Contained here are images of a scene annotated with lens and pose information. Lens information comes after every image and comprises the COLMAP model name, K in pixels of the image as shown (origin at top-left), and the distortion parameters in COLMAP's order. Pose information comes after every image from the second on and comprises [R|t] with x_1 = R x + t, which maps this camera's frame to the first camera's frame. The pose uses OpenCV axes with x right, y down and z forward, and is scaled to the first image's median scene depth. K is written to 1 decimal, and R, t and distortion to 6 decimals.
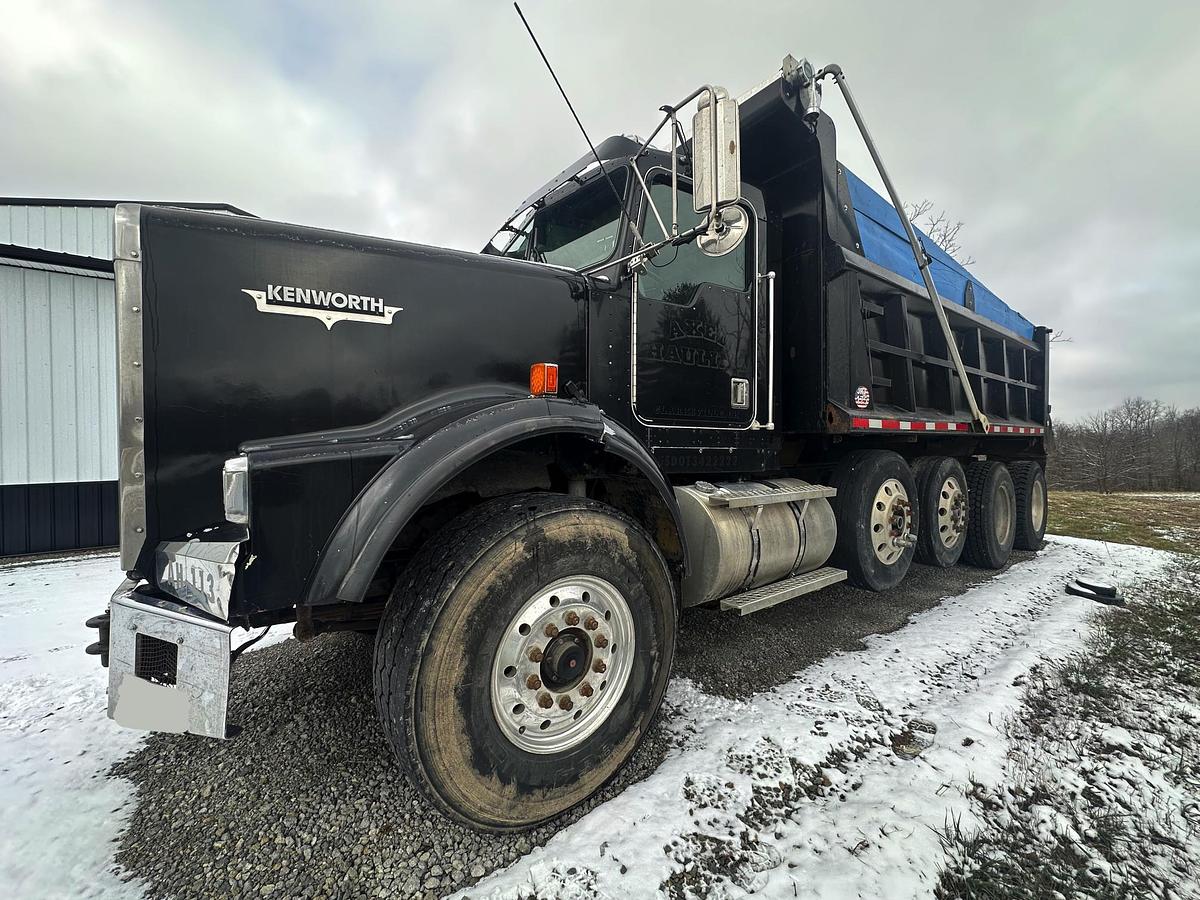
lens RADIAL K [[490.7, 0, 600.0], [0, 490.7, 450.0], [0, 0, 1]] dist [-0.003877, 0.000537]
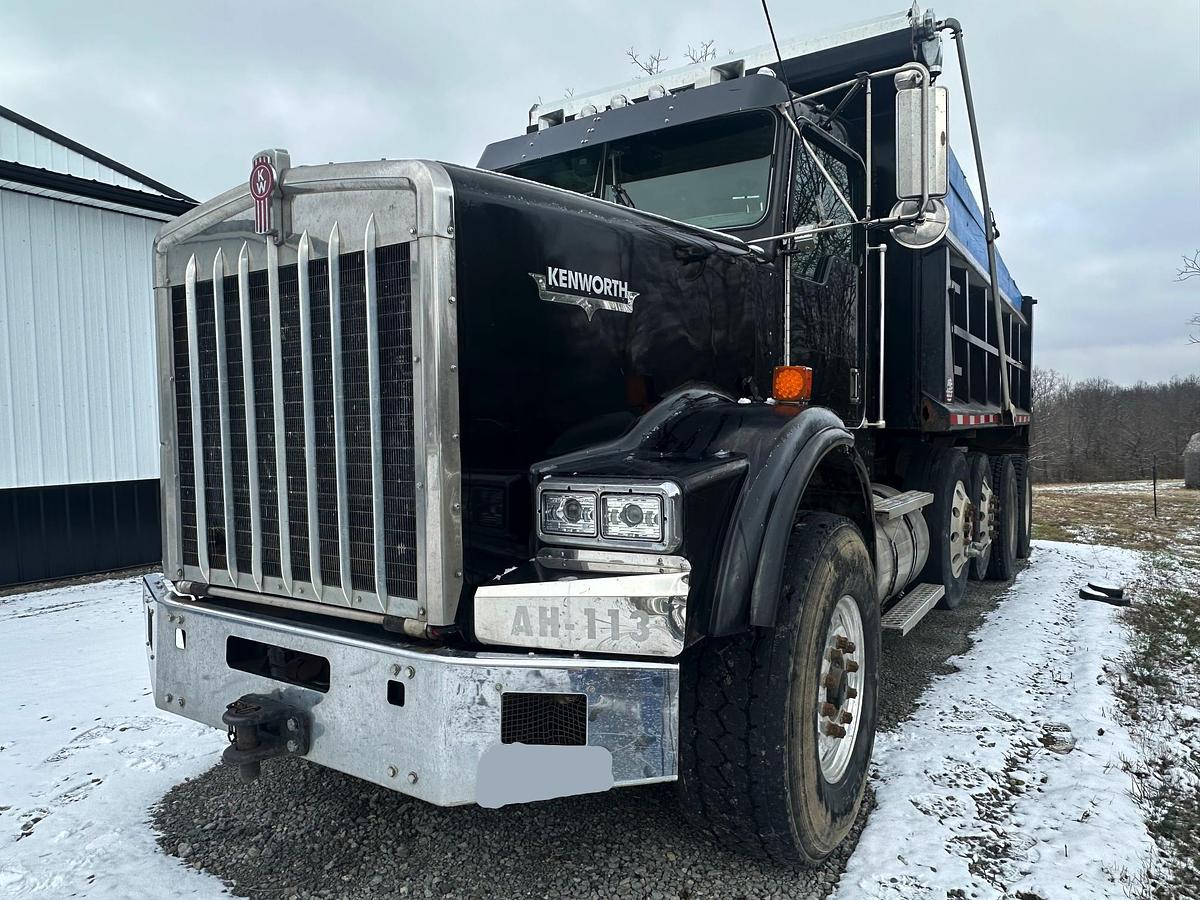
lens RADIAL K [[823.8, 0, 606.8], [0, 823.8, 461.1], [0, 0, 1]] dist [-0.008591, 0.003740]
pose [[0.935039, -0.018392, 0.354068, -0.864990], [0.007586, 0.999463, 0.031883, -0.047080], [-0.354464, -0.027126, 0.934676, -0.256282]]
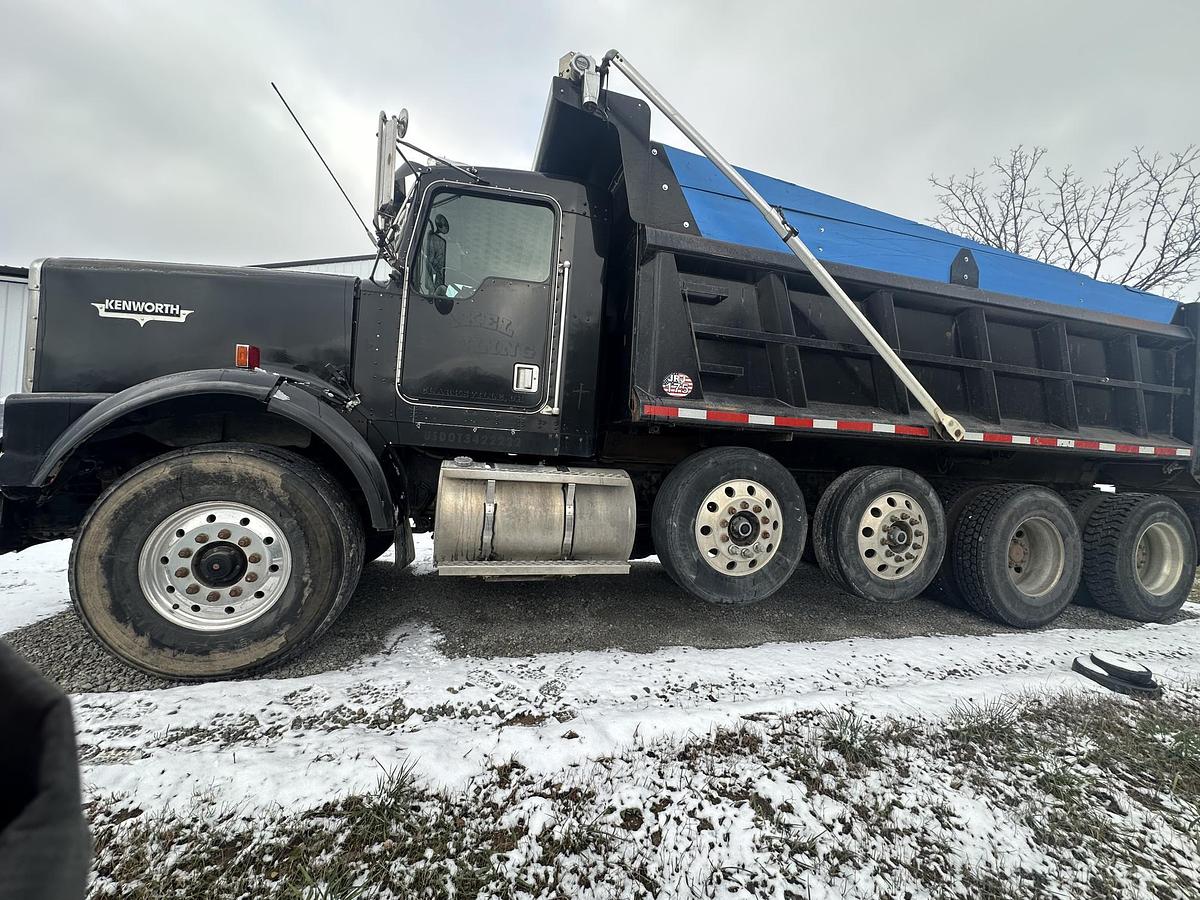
lens RADIAL K [[490.7, 0, 600.0], [0, 490.7, 450.0], [0, 0, 1]] dist [-0.003877, 0.000537]
pose [[0.921981, 0.049968, -0.383998, 1.162667], [-0.062671, 0.997821, -0.020630, 0.067704], [0.382130, 0.043085, 0.923104, 0.131451]]
